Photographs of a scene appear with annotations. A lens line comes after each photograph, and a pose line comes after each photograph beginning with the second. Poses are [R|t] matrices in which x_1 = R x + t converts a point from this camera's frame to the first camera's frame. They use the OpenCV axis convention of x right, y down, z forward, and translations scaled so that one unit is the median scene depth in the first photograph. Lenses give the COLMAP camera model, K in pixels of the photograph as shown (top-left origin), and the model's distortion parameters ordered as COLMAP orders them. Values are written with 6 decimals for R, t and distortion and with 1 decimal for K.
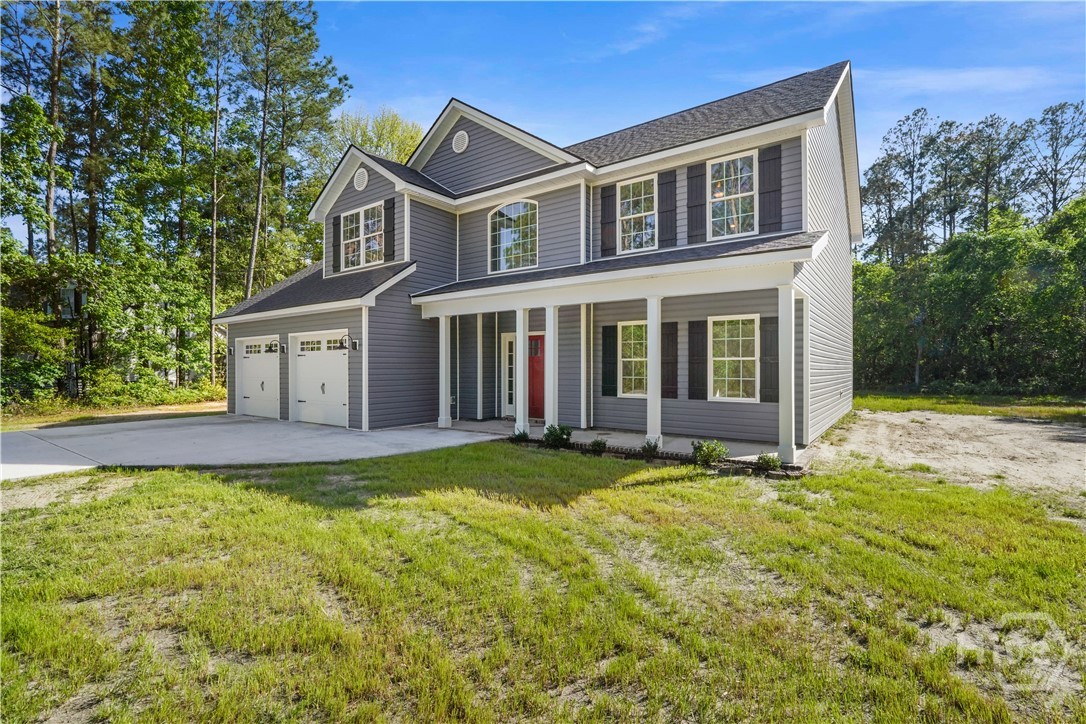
lens RADIAL K [[497.8, 0, 538.7], [0, 497.8, 365.7], [0, 0, 1]] dist [-0.004729, -0.001252]
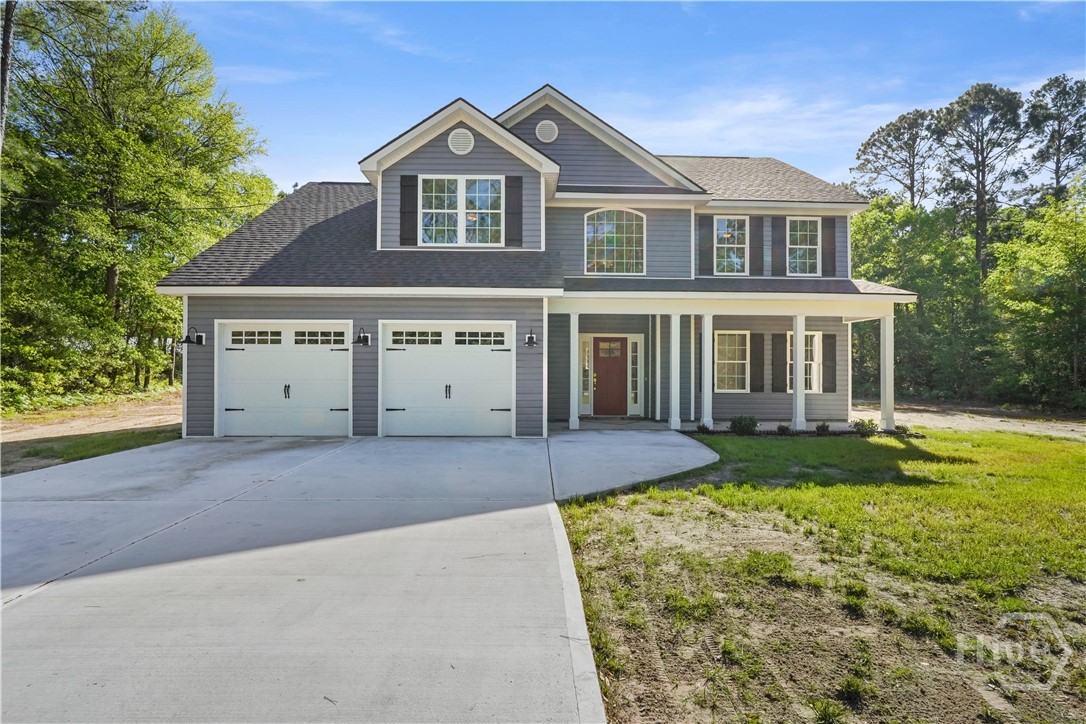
lens RADIAL K [[497.8, 0, 546.3], [0, 497.8, 364.5], [0, 0, 1]] dist [-0.004729, -0.001252]
pose [[0.786689, 0.010640, 0.617258, -0.812527], [-0.008406, 0.999943, -0.006523, 0.006013], [-0.617292, -0.000057, 0.786734, 0.269362]]
